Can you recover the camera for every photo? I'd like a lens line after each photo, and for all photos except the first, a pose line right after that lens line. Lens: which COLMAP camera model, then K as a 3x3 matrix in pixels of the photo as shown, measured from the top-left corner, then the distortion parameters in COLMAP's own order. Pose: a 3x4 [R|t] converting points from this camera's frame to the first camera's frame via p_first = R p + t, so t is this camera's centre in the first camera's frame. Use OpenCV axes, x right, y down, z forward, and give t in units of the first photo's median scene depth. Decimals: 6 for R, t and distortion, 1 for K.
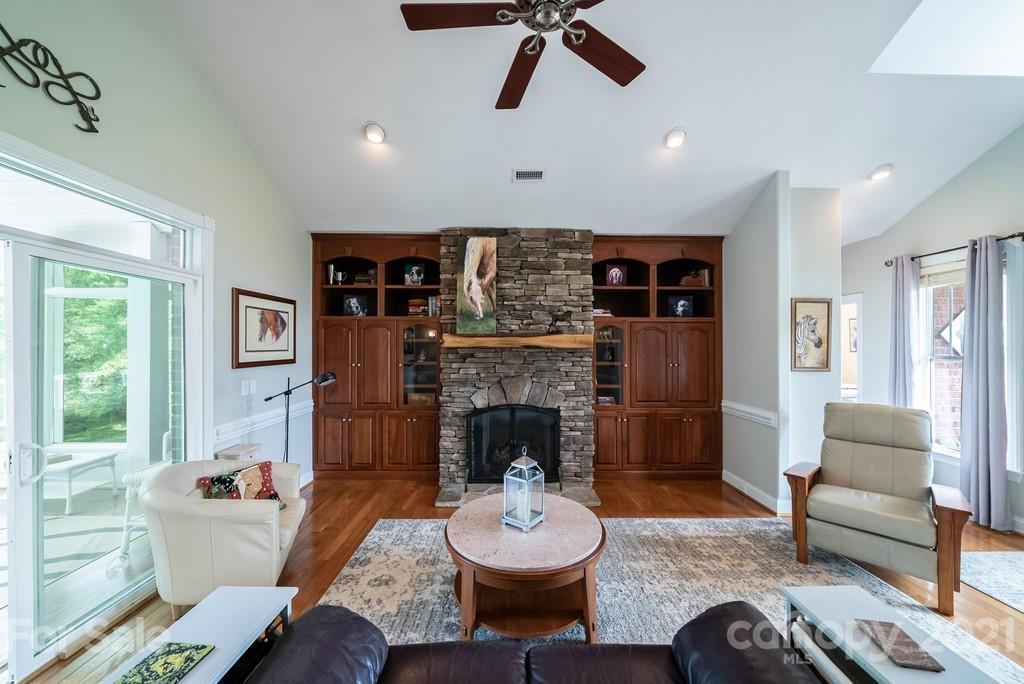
lens RADIAL K [[355.6, 0, 516.3], [0, 355.6, 344.4], [0, 0, 1]] dist [-0.007286, -0.000012]
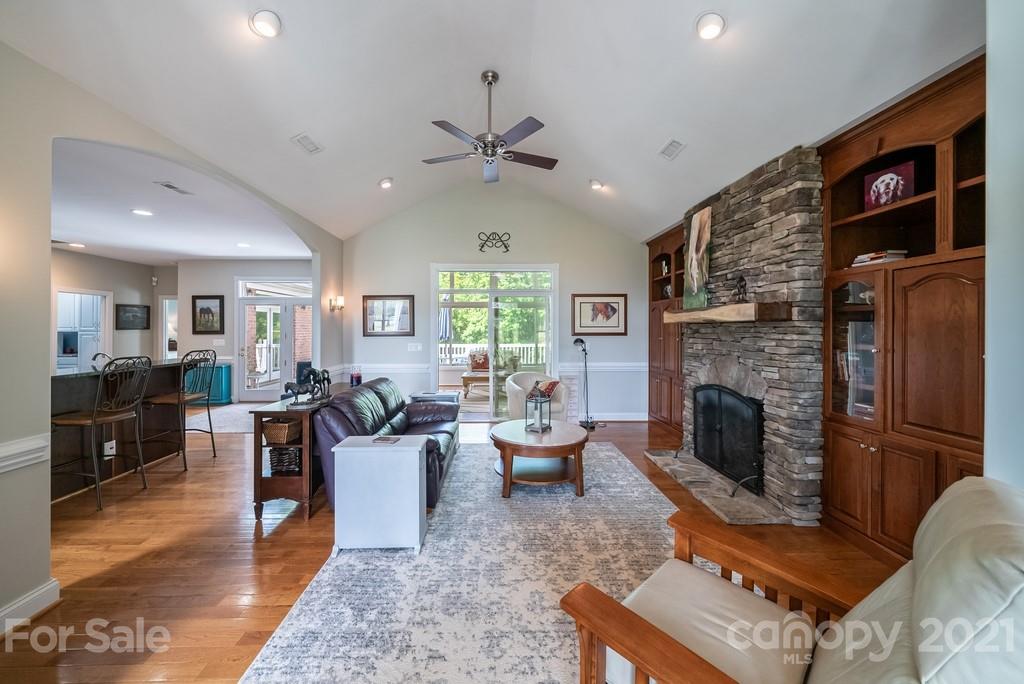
lens RADIAL K [[370.9, 0, 507.3], [0, 370.9, 326.4], [0, 0, 1]] dist [-0.012615, -0.000116]
pose [[0.025602, -0.008685, -0.999634, 0.899324], [0.004481, 0.999953, -0.008573, 0.024764], [0.999662, -0.004260, 0.025640, 0.434121]]
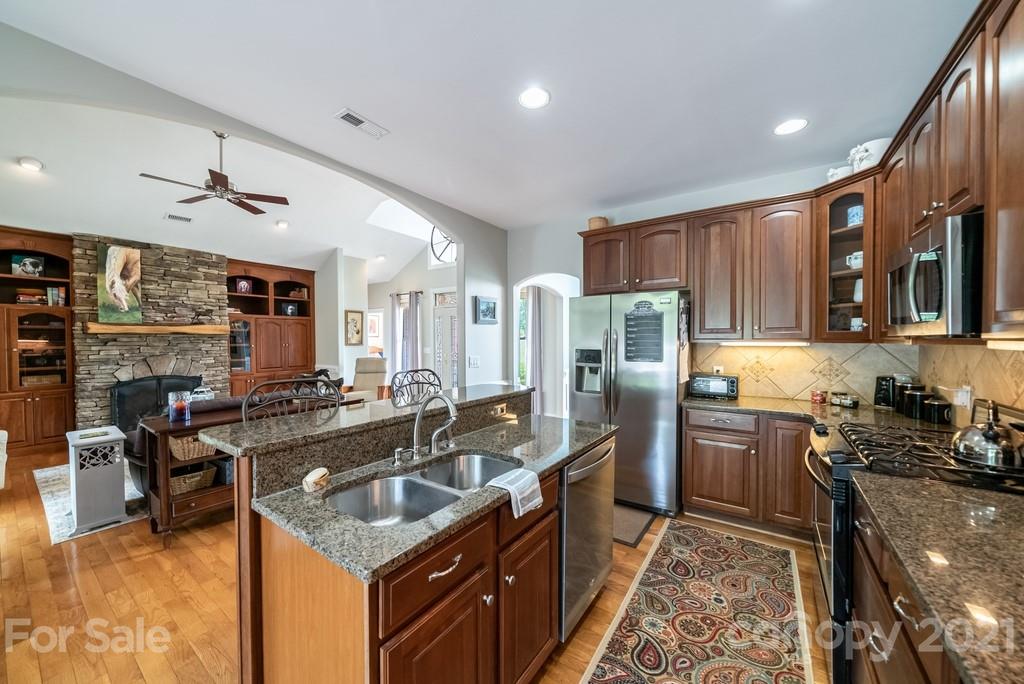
lens RADIAL K [[370.9, 0, 503.2], [0, 370.9, 344.7], [0, 0, 1]] dist [-0.007461, -0.000064]
pose [[0.602183, -0.018141, 0.798152, -0.335805], [0.002078, 0.999774, 0.021156, 0.023591], [-0.798356, -0.011081, 0.602084, -0.882996]]
